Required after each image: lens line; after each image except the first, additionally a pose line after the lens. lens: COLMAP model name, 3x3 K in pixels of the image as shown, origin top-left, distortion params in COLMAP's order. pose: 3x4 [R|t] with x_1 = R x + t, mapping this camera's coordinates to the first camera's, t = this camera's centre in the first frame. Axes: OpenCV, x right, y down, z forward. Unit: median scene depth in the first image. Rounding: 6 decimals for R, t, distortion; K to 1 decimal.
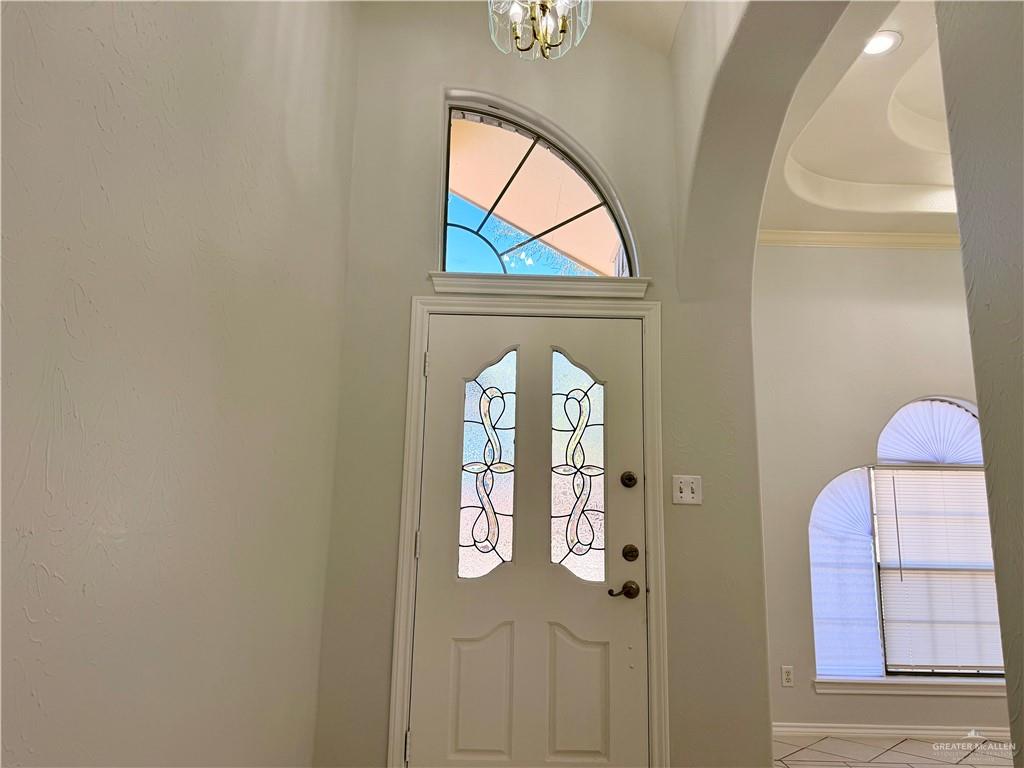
lens RADIAL K [[720.1, 0, 512.2], [0, 720.1, 383.4], [0, 0, 1]] dist [0.007428, -0.001216]
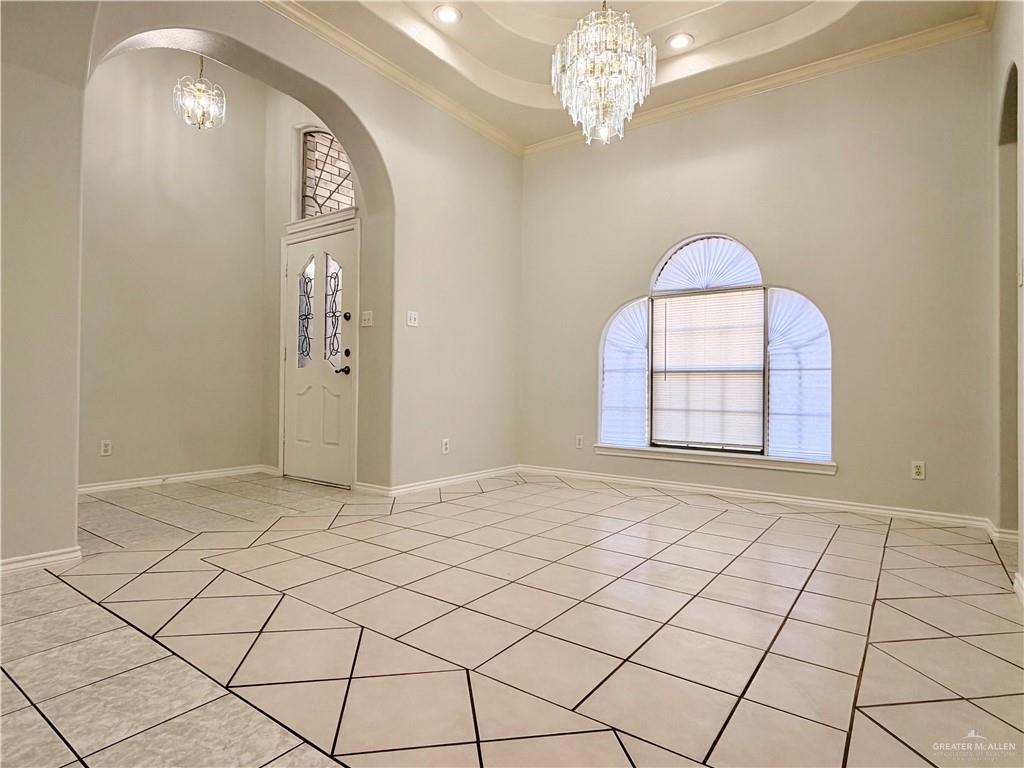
lens RADIAL K [[554.6, 0, 518.1], [0, 554.6, 387.1], [0, 0, 1]] dist [0.001628, 0.001011]
pose [[0.812674, -0.010201, -0.582629, 0.920670], [0.117833, 0.982068, 0.147163, 0.101106], [0.570680, -0.188248, 0.799304, 0.013945]]
